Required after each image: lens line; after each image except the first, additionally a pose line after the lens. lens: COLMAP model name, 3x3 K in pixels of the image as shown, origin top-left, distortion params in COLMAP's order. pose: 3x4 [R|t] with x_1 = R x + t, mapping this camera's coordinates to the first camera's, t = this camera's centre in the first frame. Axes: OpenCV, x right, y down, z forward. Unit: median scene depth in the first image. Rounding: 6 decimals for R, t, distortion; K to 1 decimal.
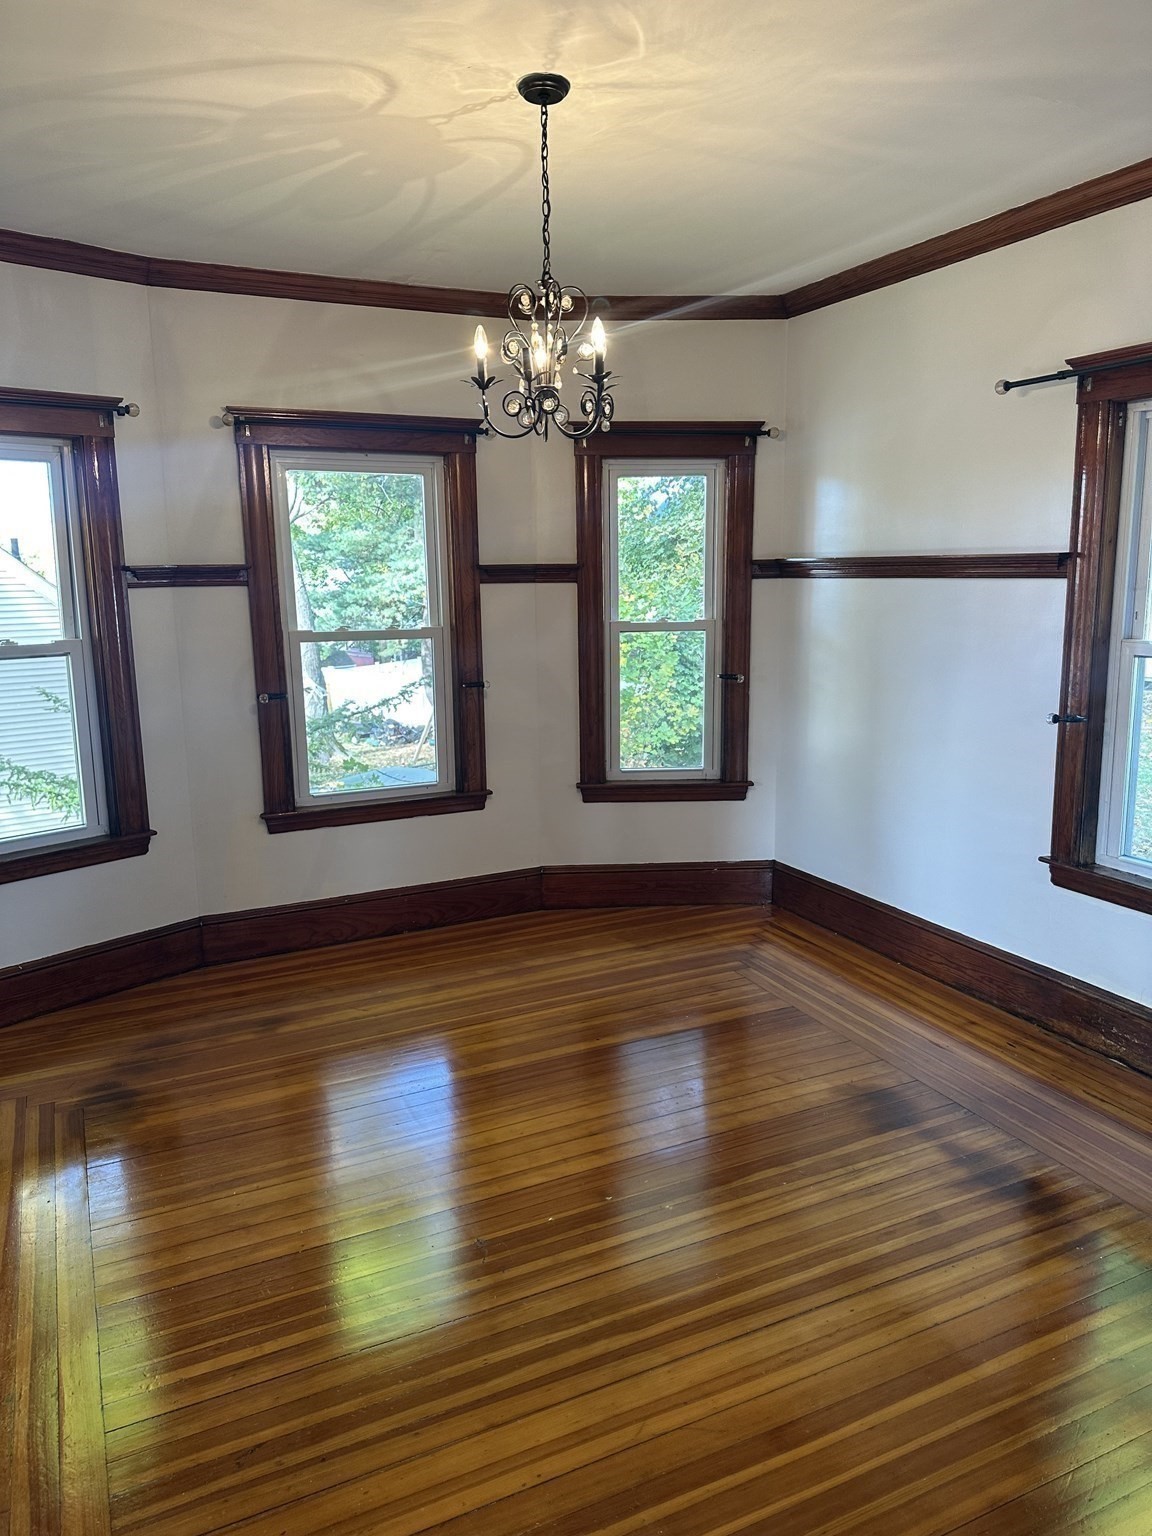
lens RADIAL K [[1090.4, 0, 572.1], [0, 1090.4, 772.2], [0, 0, 1]] dist [0.060653, -0.084847]
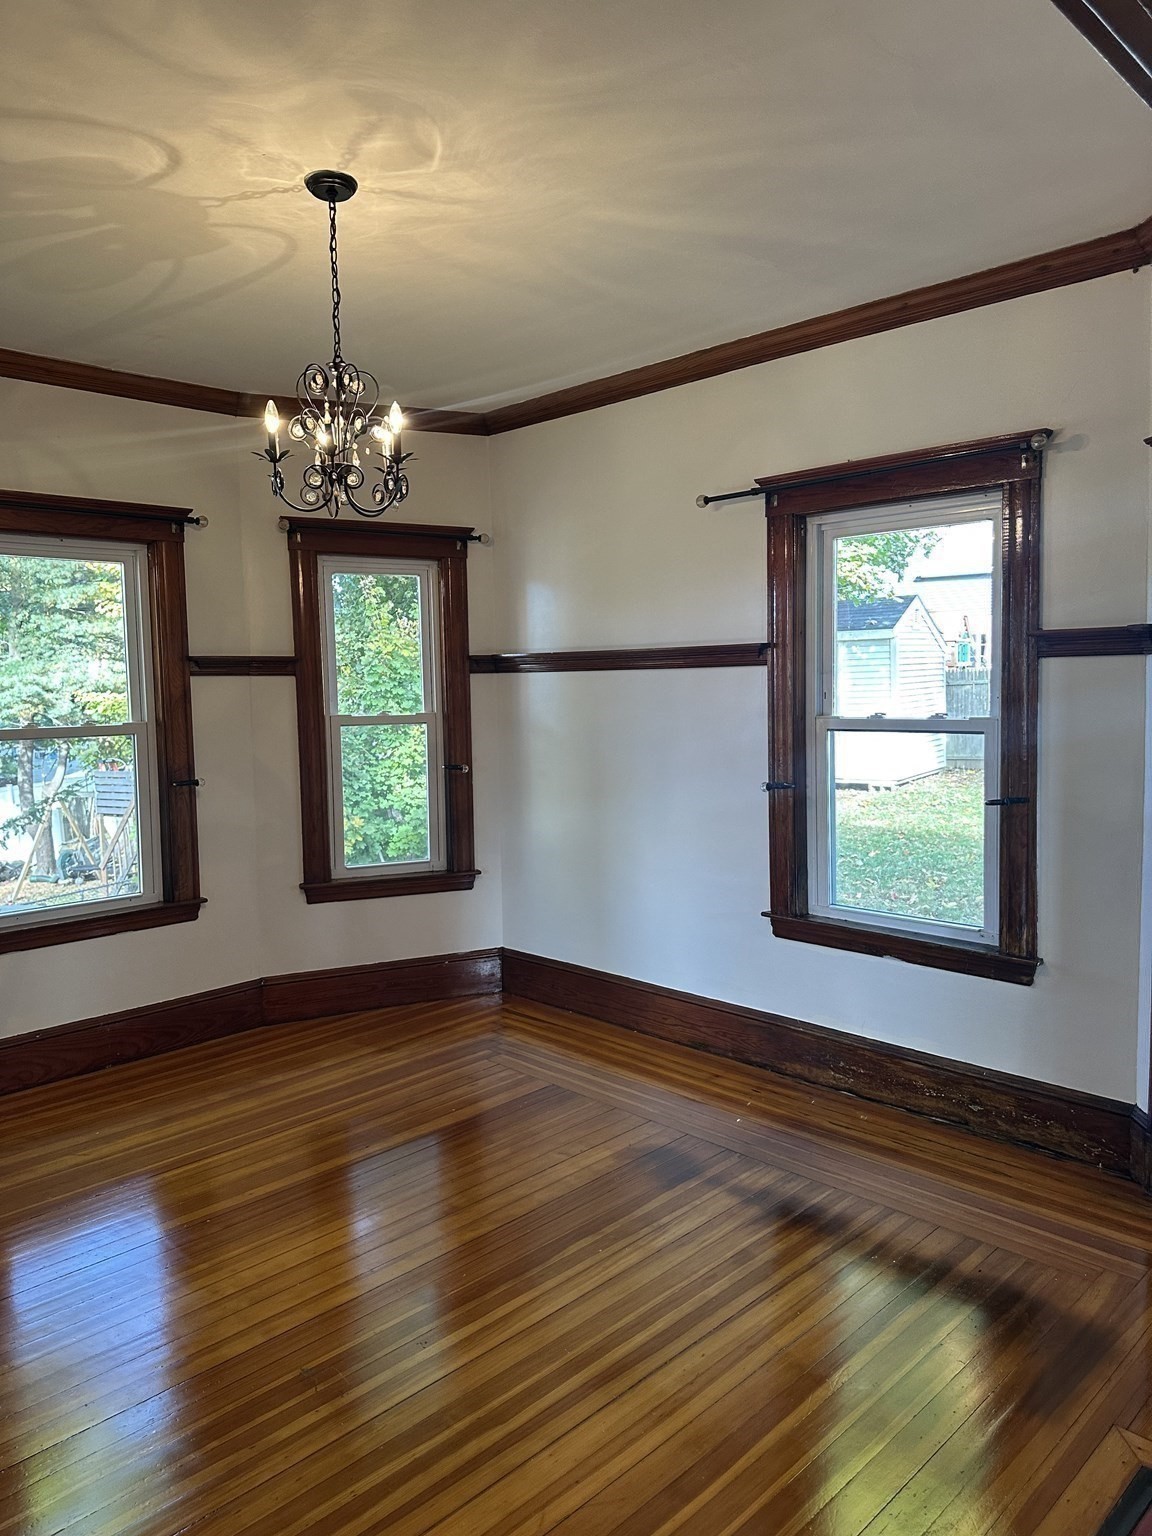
lens RADIAL K [[1089.2, 0, 582.4], [0, 1089.2, 752.1], [0, 0, 1]] dist [0.114254, -0.155713]
pose [[0.940929, -0.026141, 0.337594, -0.105146], [0.068740, 0.991001, -0.114853, 0.028579], [-0.331553, 0.131275, 0.934259, 0.006458]]
